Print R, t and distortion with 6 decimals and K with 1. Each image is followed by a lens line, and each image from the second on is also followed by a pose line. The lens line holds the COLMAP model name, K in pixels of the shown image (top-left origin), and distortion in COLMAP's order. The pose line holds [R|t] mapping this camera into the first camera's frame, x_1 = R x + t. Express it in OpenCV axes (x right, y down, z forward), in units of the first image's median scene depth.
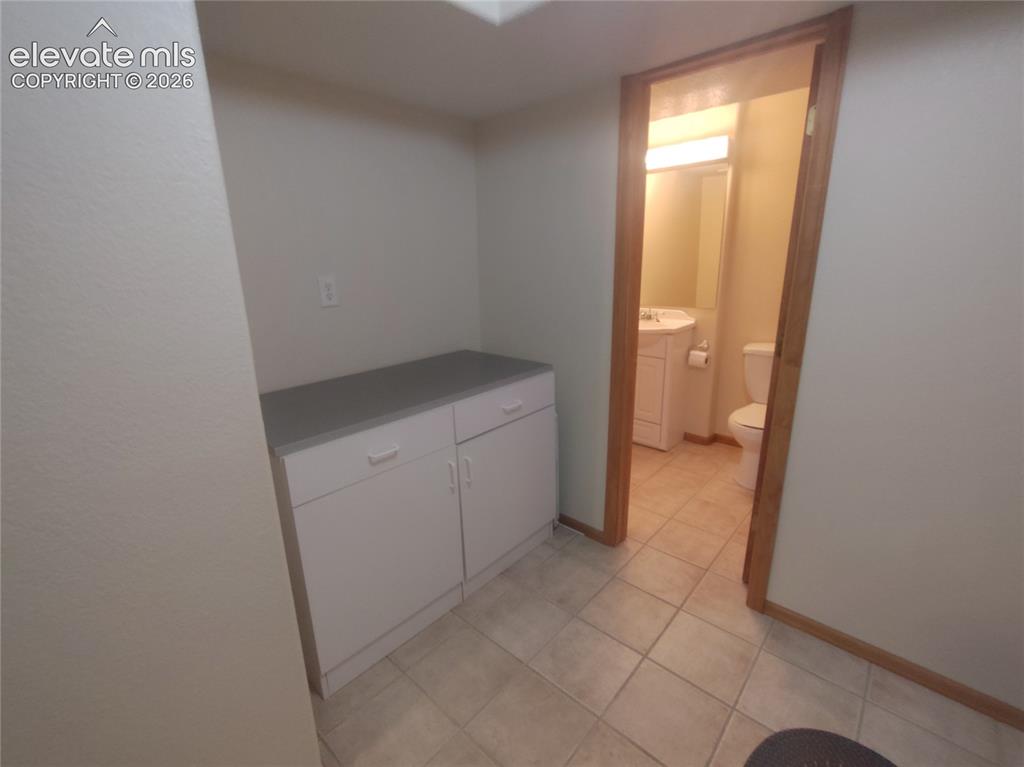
lens RADIAL K [[469.3, 0, 511.4], [0, 469.3, 386.7], [0, 0, 1]] dist [-0.001245, 0.000056]
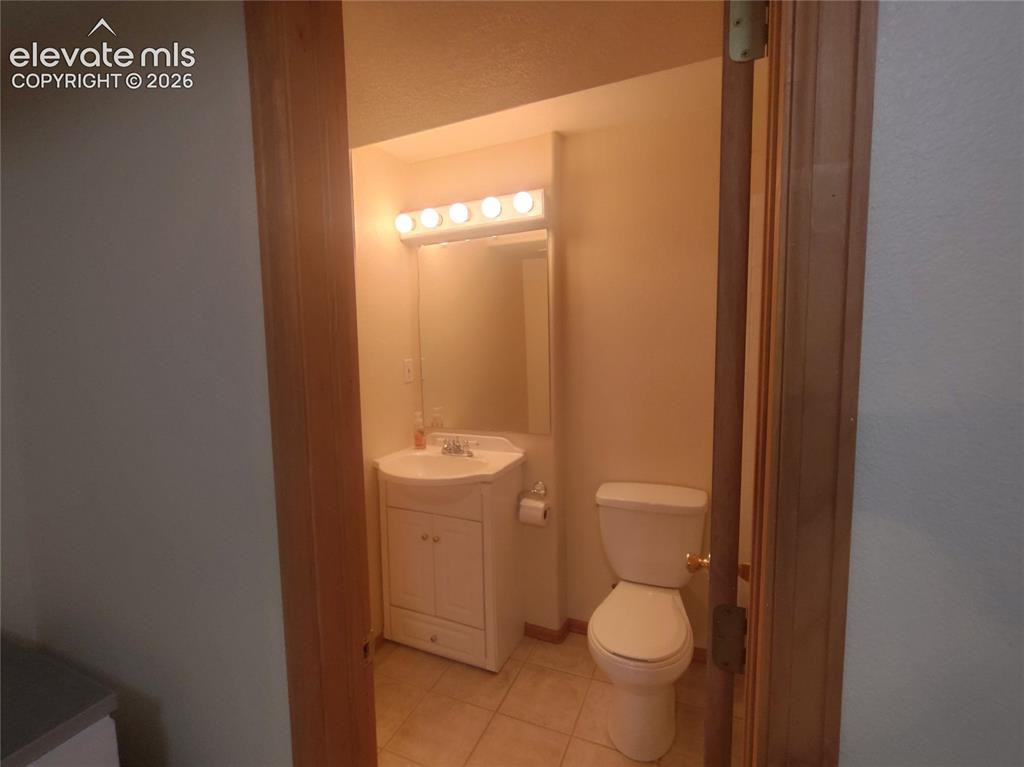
lens RADIAL K [[469.3, 0, 511.8], [0, 469.3, 382.6], [0, 0, 1]] dist [-0.001245, 0.000056]
pose [[0.952584, -0.020781, 0.303565, 0.177448], [0.078993, 0.980348, -0.180769, -0.119092], [-0.293842, 0.196177, 0.935506, 0.369262]]
